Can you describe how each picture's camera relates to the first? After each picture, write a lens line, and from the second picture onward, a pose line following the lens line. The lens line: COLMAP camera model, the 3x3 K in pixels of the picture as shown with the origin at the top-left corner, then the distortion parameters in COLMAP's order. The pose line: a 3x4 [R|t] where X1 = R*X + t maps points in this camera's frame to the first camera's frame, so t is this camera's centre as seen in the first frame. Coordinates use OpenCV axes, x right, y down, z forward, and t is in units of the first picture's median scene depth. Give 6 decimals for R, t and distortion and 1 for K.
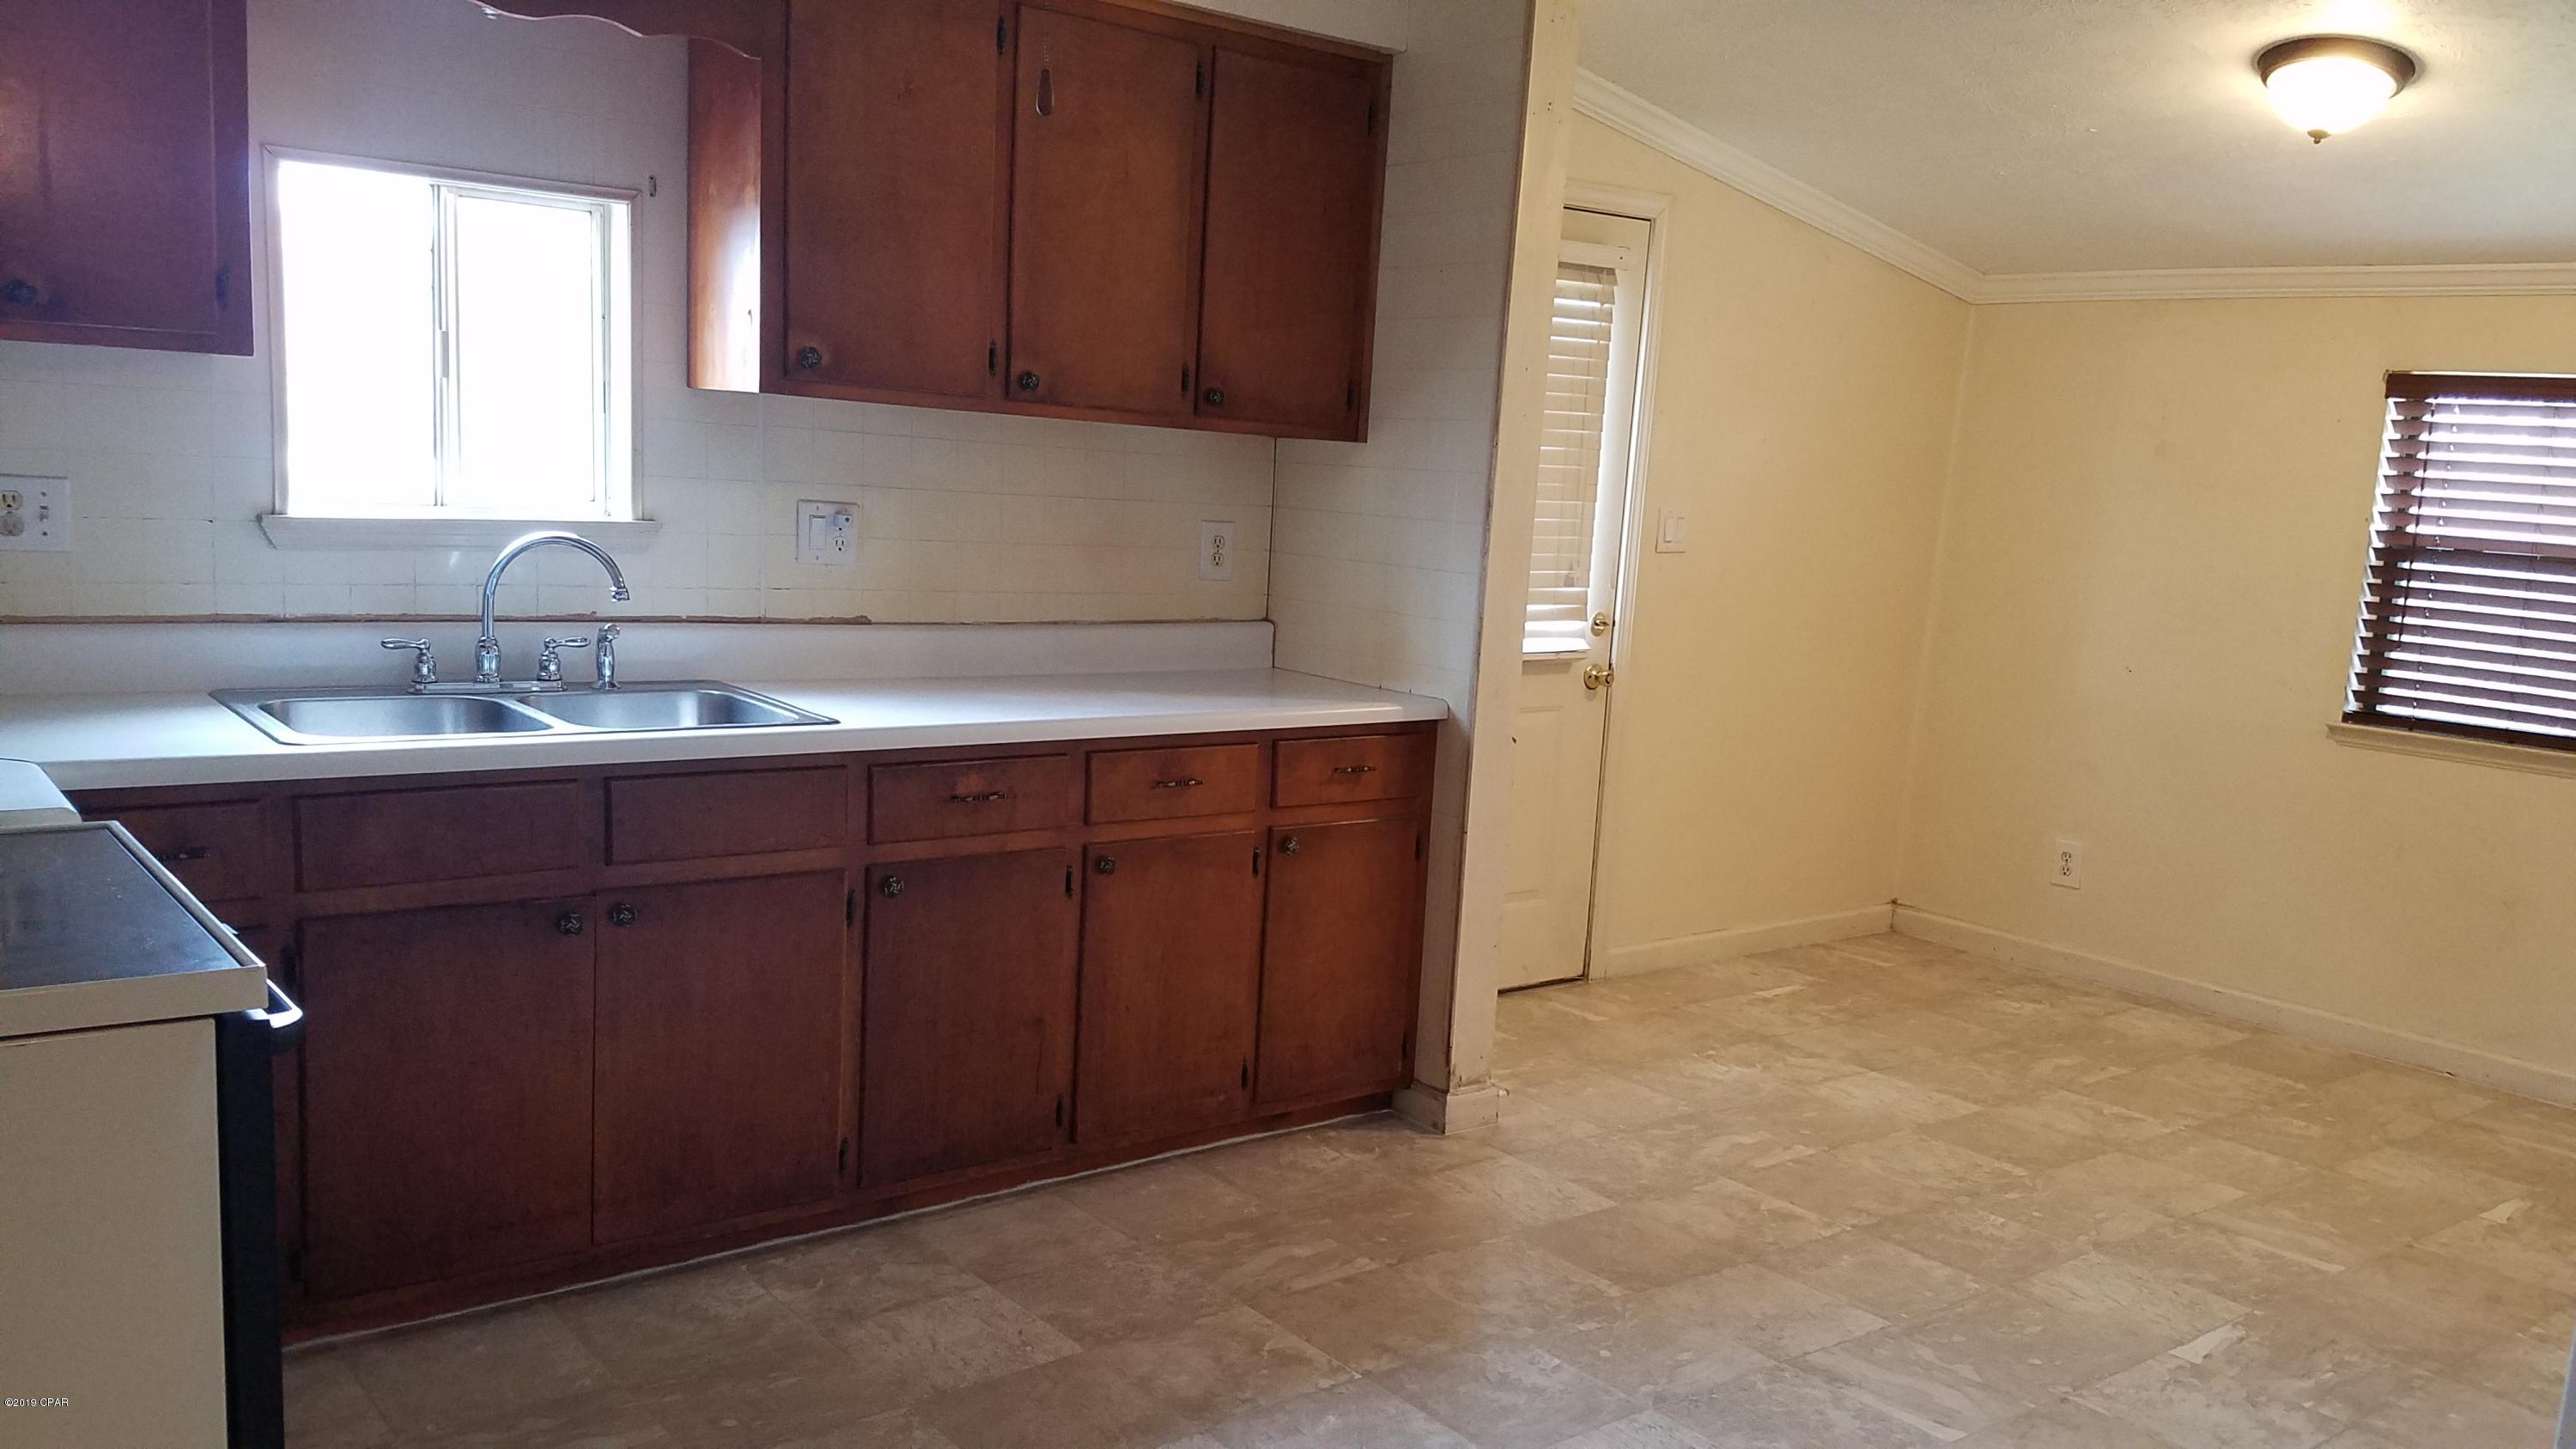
lens RADIAL K [[1971.5, 0, 1019.4], [0, 1971.5, 783.5], [0, 0, 1]] dist [0.189685, -0.217455]
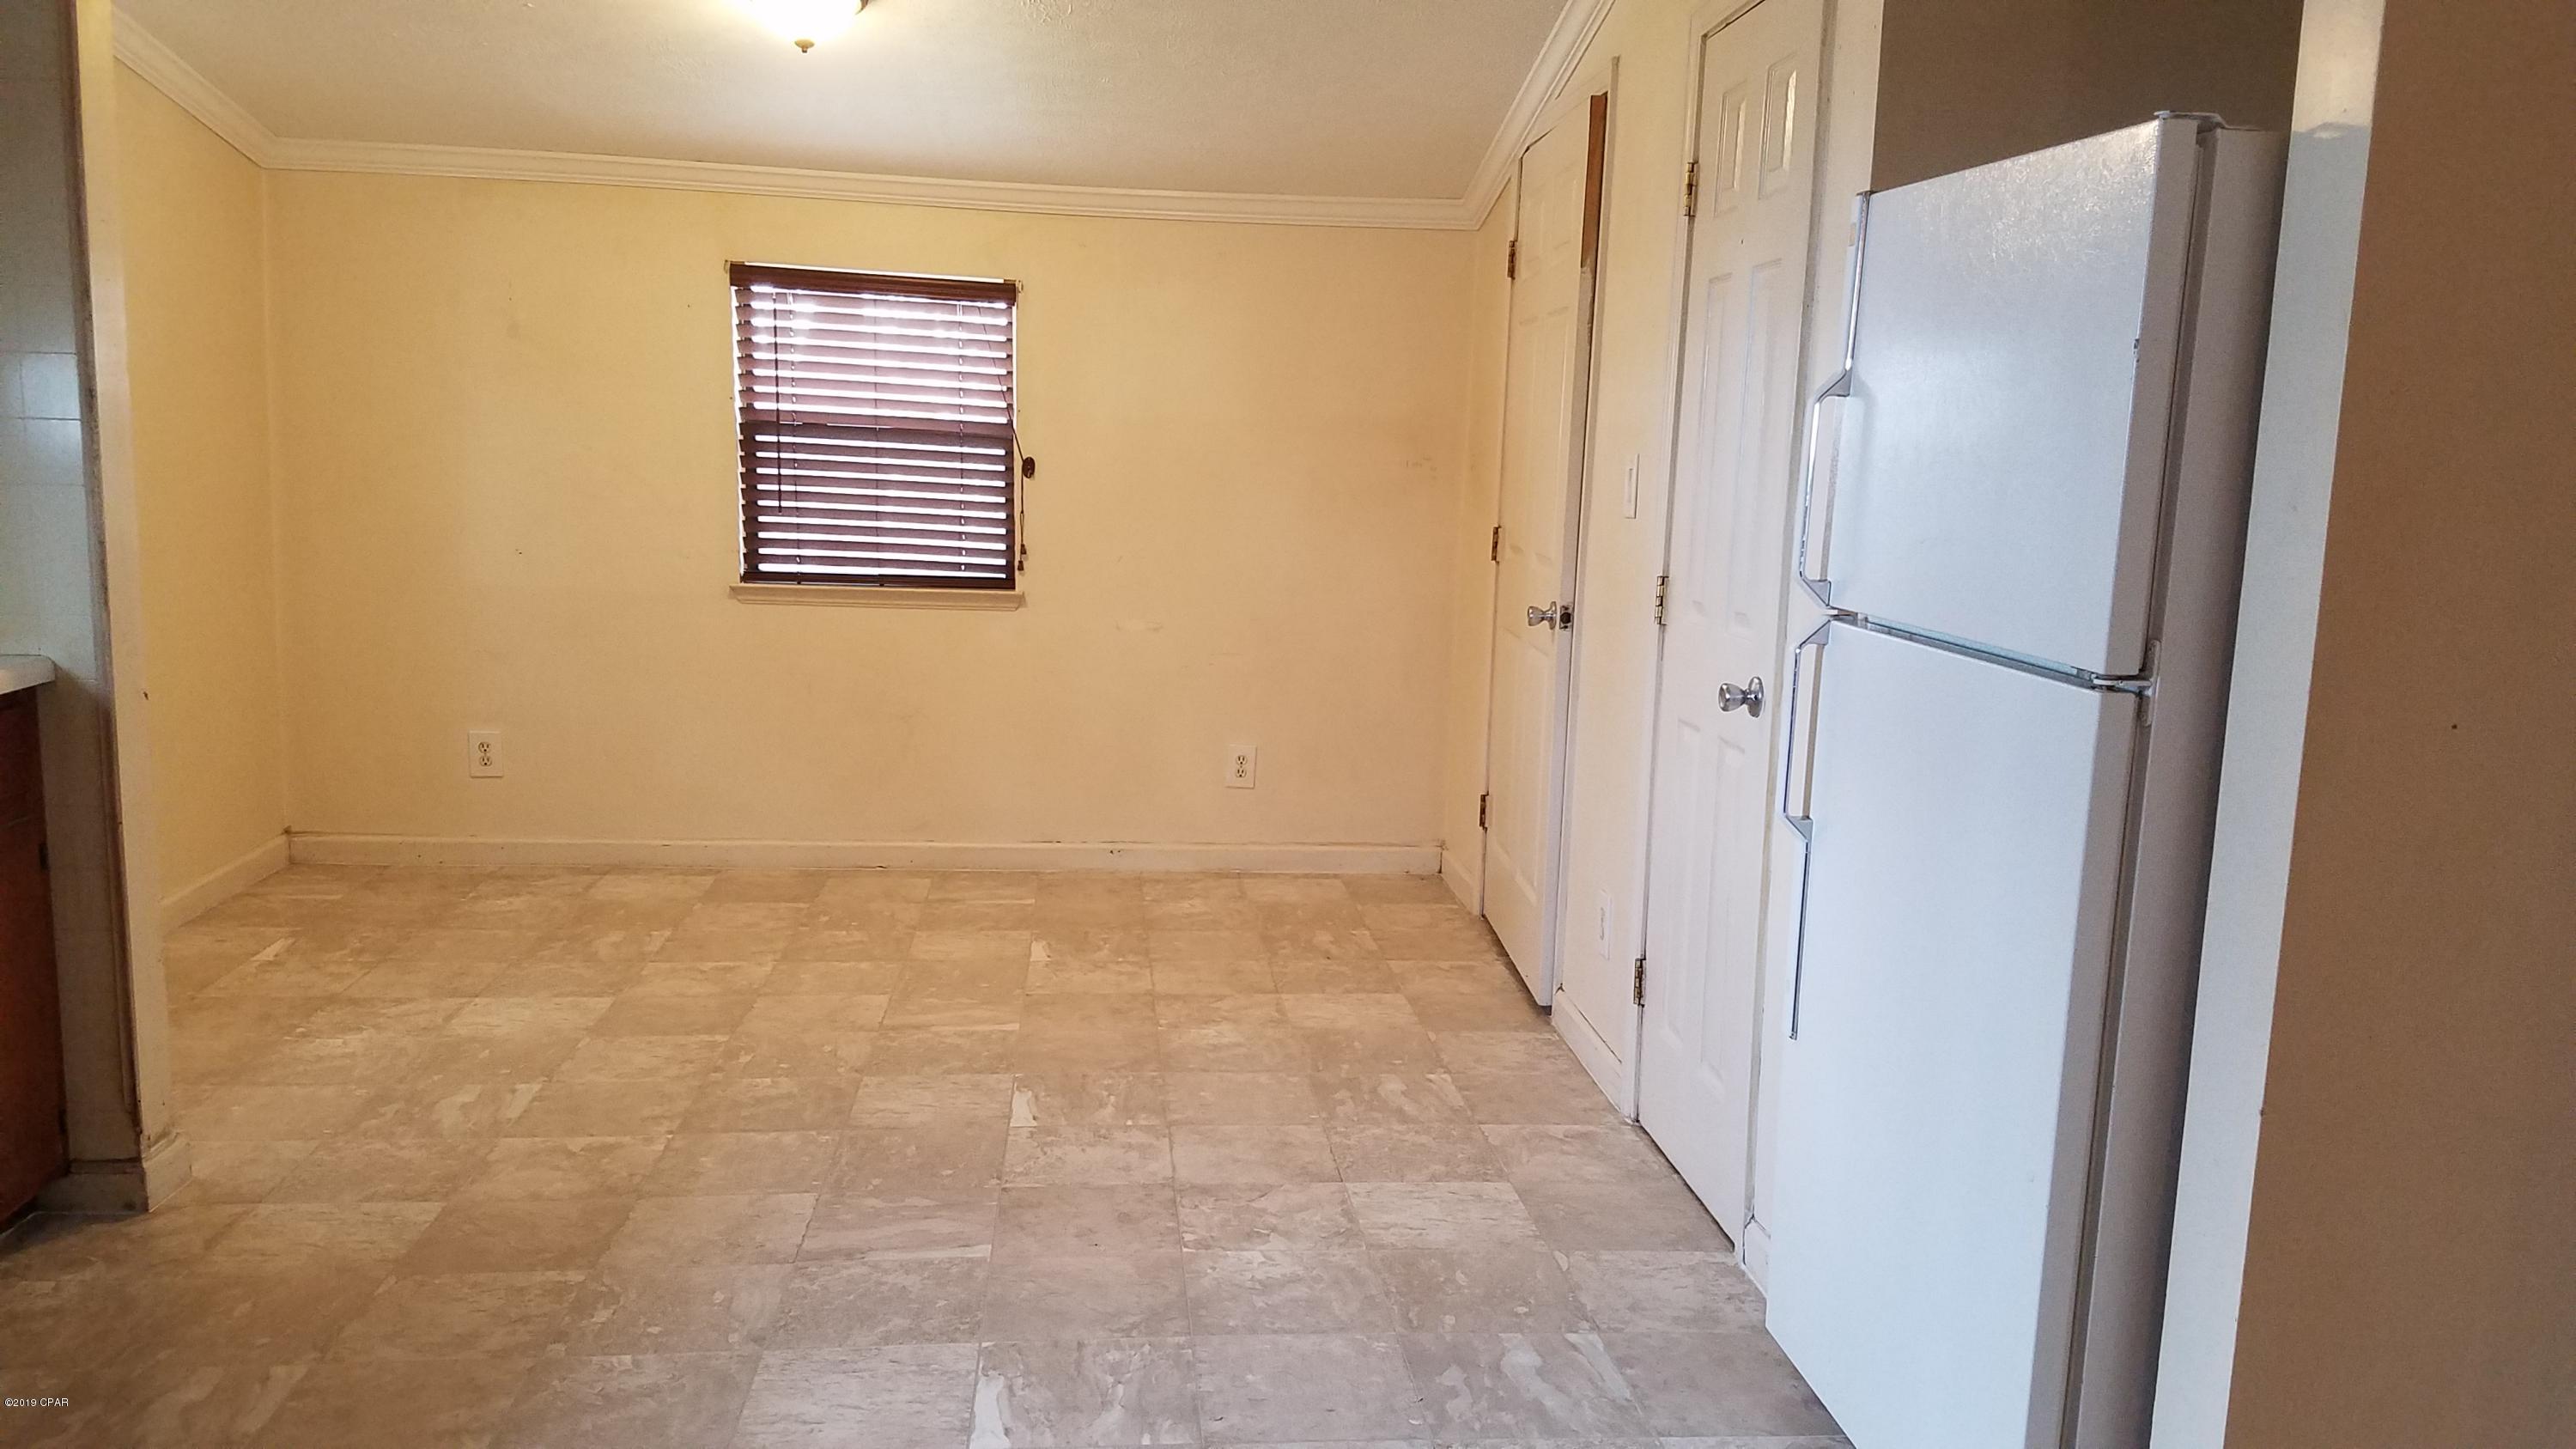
lens RADIAL K [[2102.2, 0, 1389.4], [0, 2102.2, 811.0], [0, 0, 1]] dist [0.184902, -0.384464]
pose [[0.454053, -0.192166, 0.870005, -0.259865], [0.138165, 0.979838, 0.144318, -0.030547], [-0.880197, 0.054677, 0.471449, 0.171818]]
